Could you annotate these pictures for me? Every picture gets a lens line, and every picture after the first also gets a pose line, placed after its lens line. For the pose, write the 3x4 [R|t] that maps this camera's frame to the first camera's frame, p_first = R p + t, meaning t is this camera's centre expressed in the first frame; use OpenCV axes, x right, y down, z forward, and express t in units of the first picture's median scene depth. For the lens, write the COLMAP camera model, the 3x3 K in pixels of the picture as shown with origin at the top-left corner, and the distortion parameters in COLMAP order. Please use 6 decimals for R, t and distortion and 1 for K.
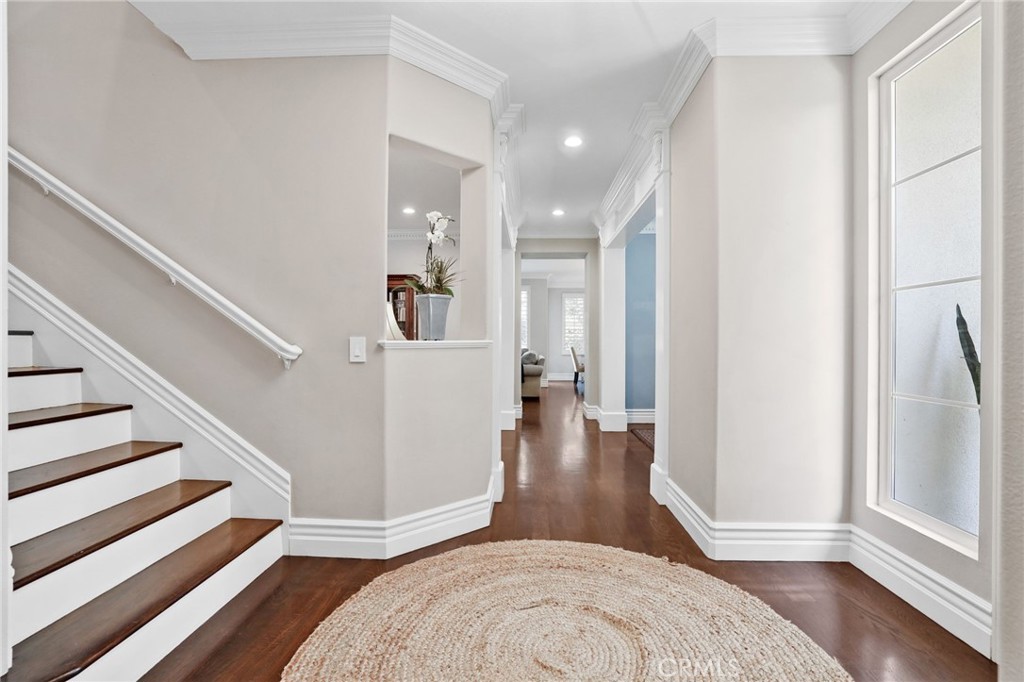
lens RADIAL K [[451.1, 0, 513.6], [0, 451.1, 341.5], [0, 0, 1]] dist [-0.061270, 0.020407]
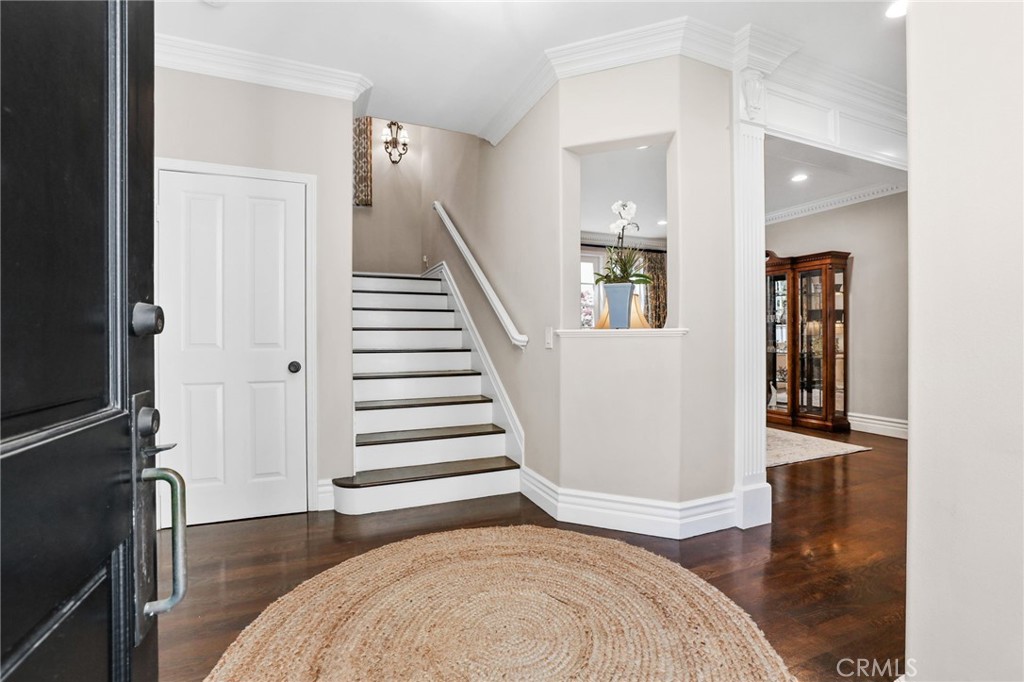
lens RADIAL K [[451.1, 0, 513.6], [0, 451.1, 341.5], [0, 0, 1]] dist [-0.061270, 0.020407]
pose [[0.425841, -0.003554, -0.904791, 0.705729], [0.004201, 0.999989, -0.001950, 0.029053], [0.904788, -0.002970, 0.425852, 0.401874]]
